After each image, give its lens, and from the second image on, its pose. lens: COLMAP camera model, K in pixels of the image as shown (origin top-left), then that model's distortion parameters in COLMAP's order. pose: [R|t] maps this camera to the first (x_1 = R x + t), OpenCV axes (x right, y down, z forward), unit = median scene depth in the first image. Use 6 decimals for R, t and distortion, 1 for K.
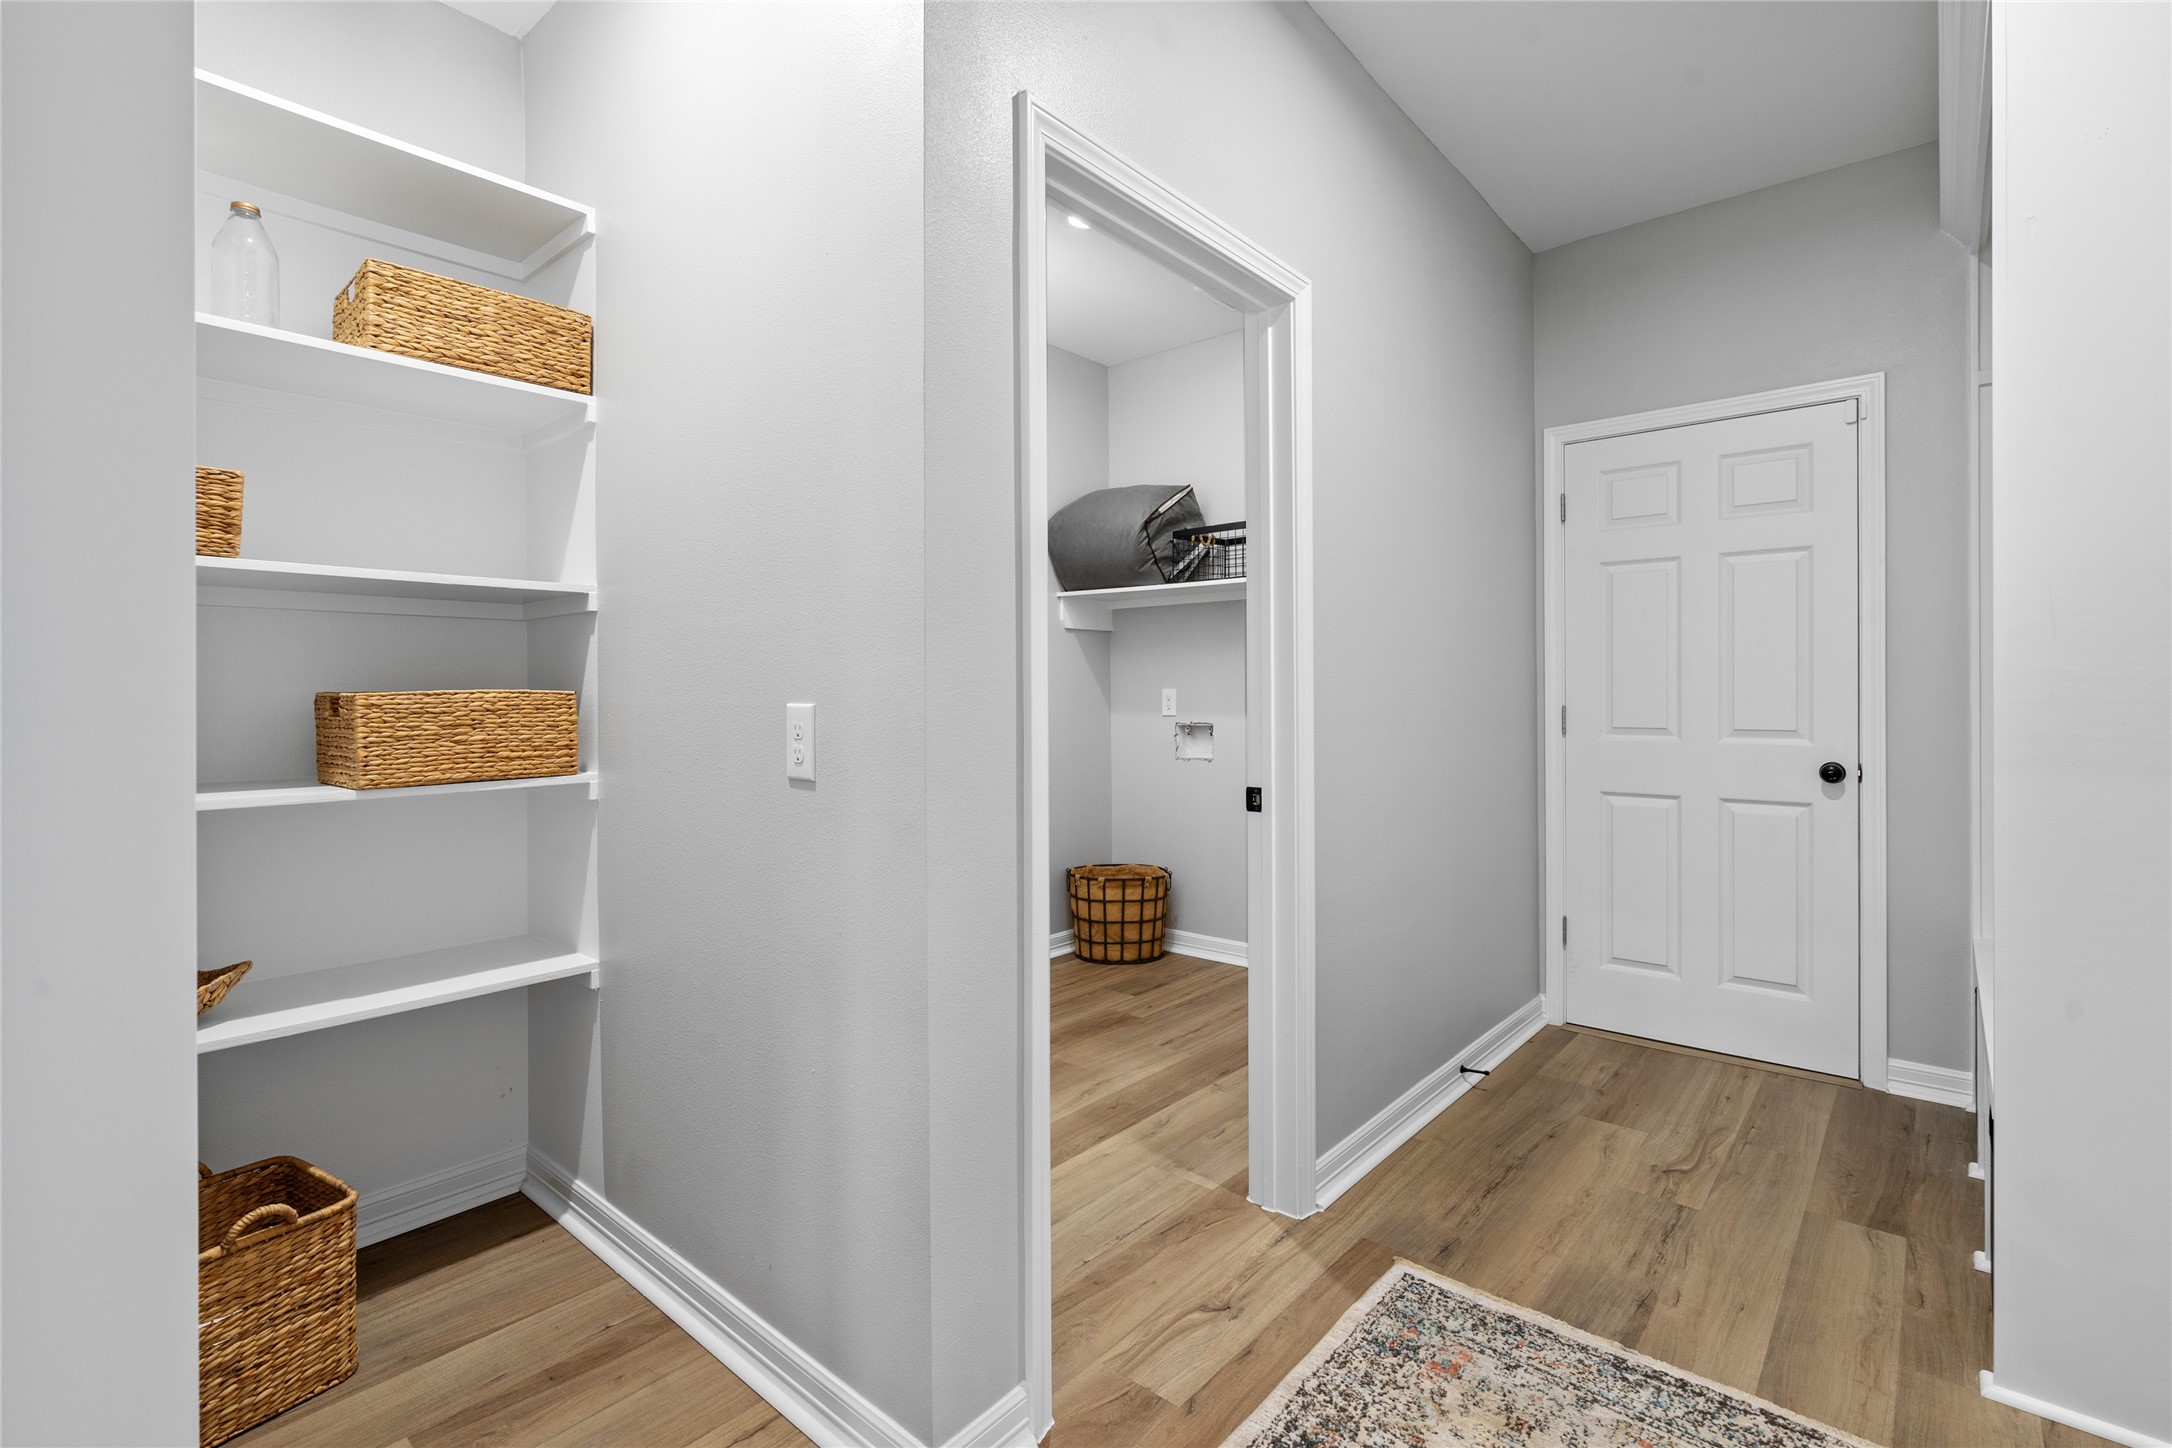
lens RADIAL K [[988.3, 0, 1085.2], [0, 988.3, 708.9], [0, 0, 1]] dist [0.000391, 0.001006]
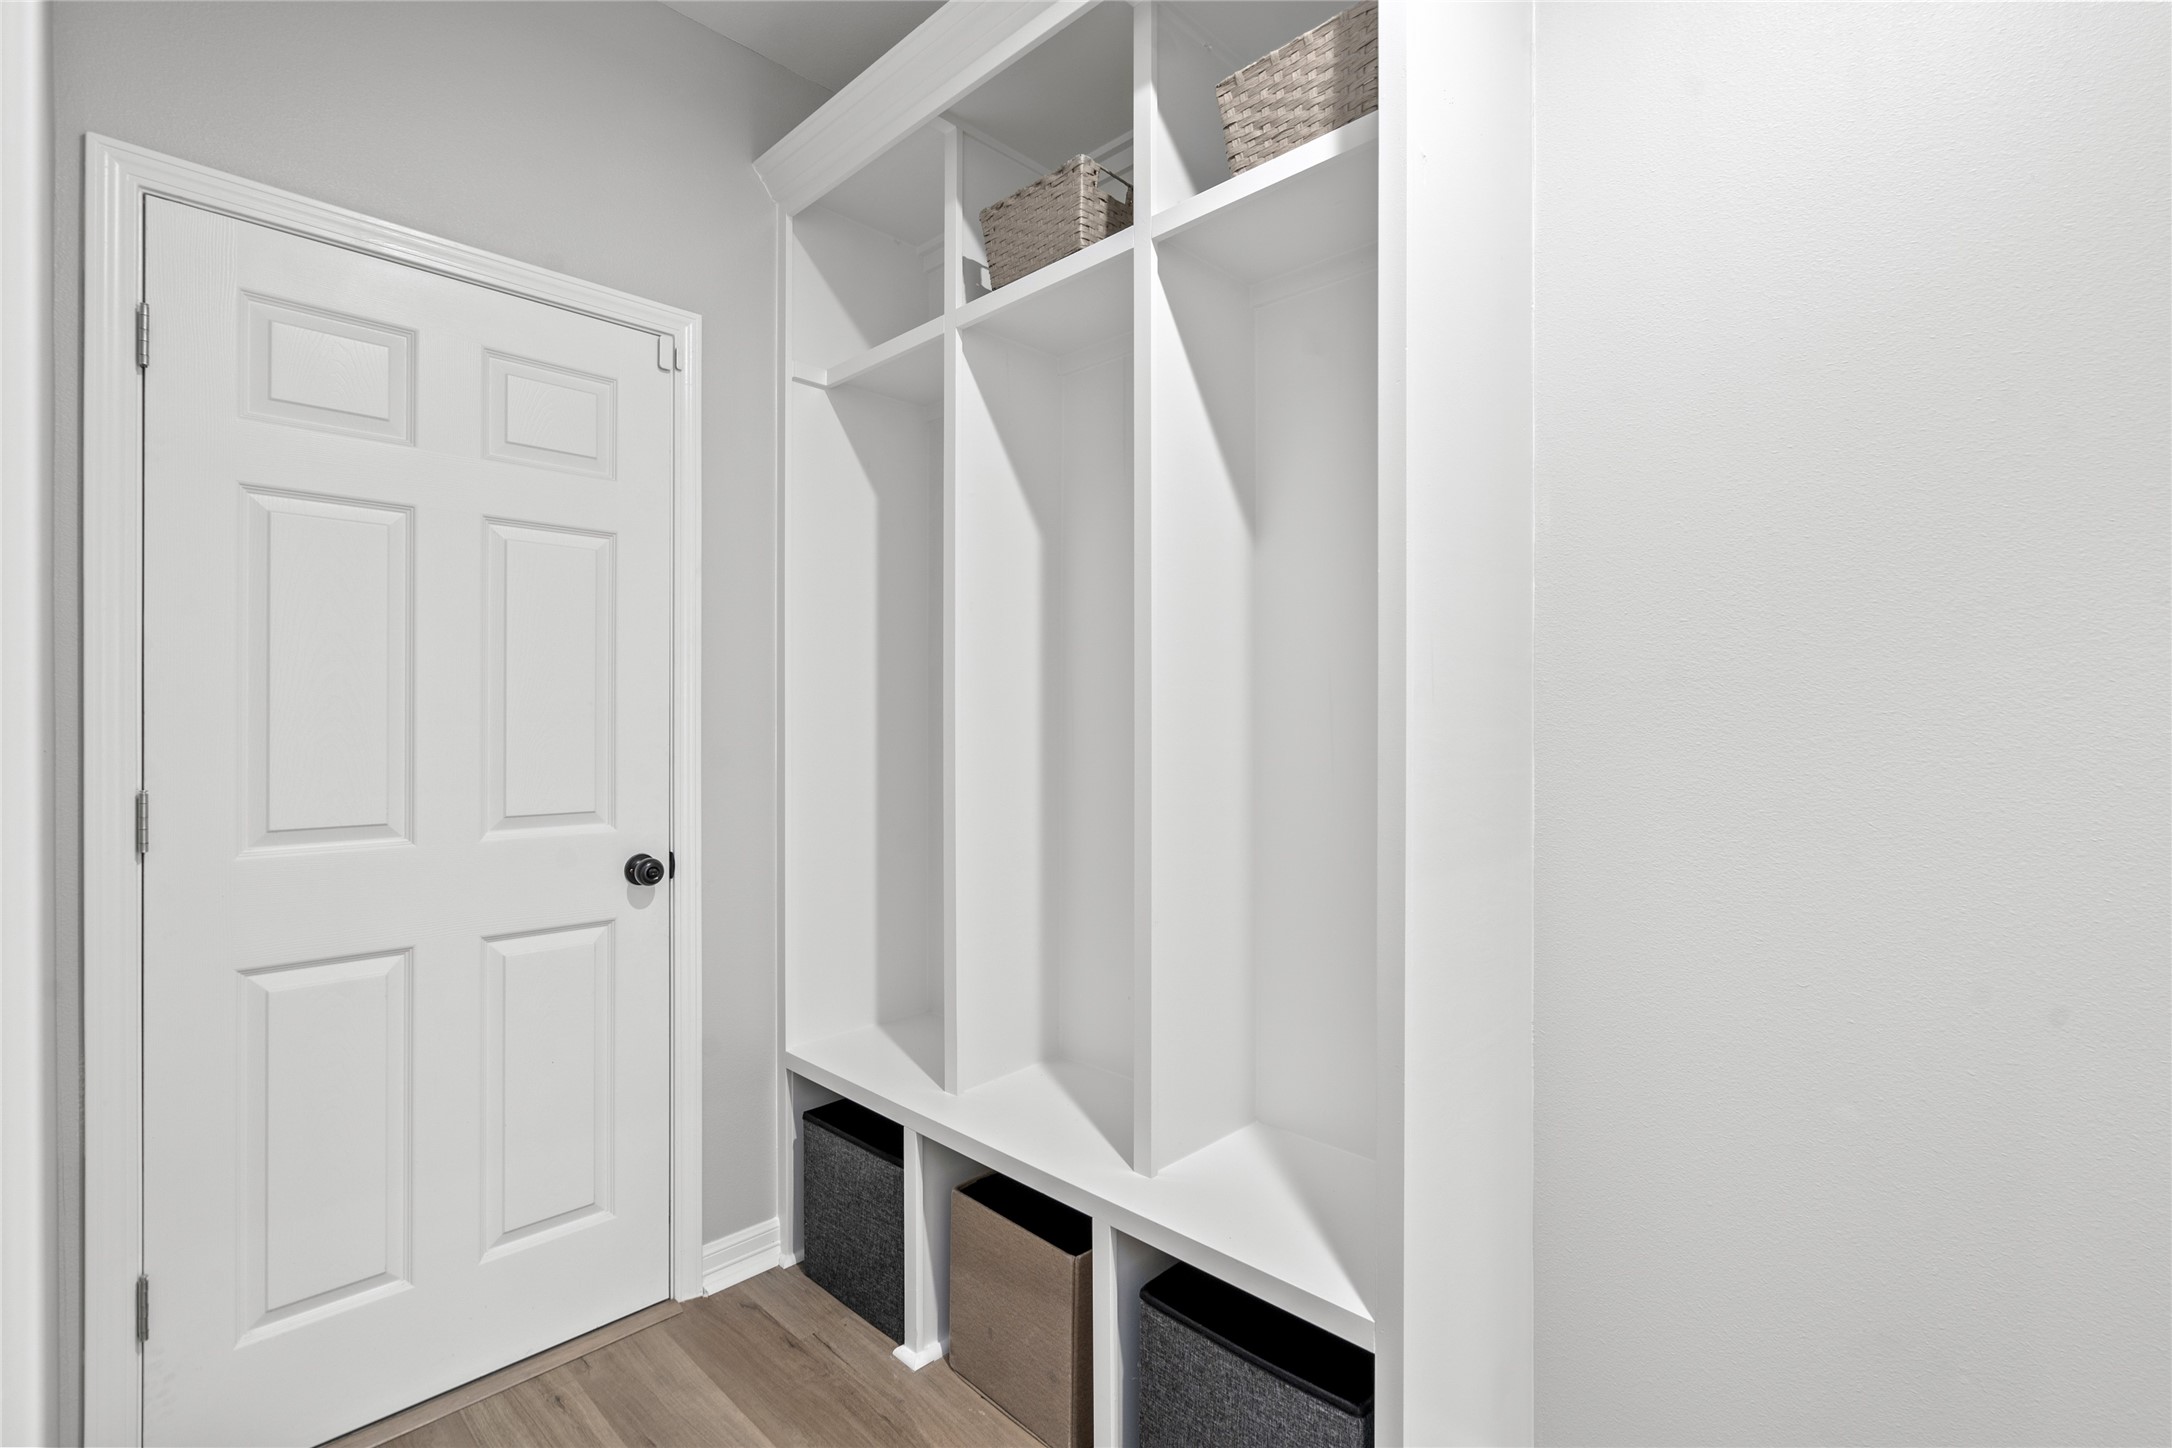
lens RADIAL K [[988.3, 0, 1085.1], [0, 988.3, 721.5], [0, 0, 1]] dist [0.000391, 0.001006]
pose [[0.069294, 0.007412, 0.997569, 0.090620], [0.011319, 0.999902, -0.008216, -0.028548], [-0.997532, 0.011860, 0.069203, 0.634682]]
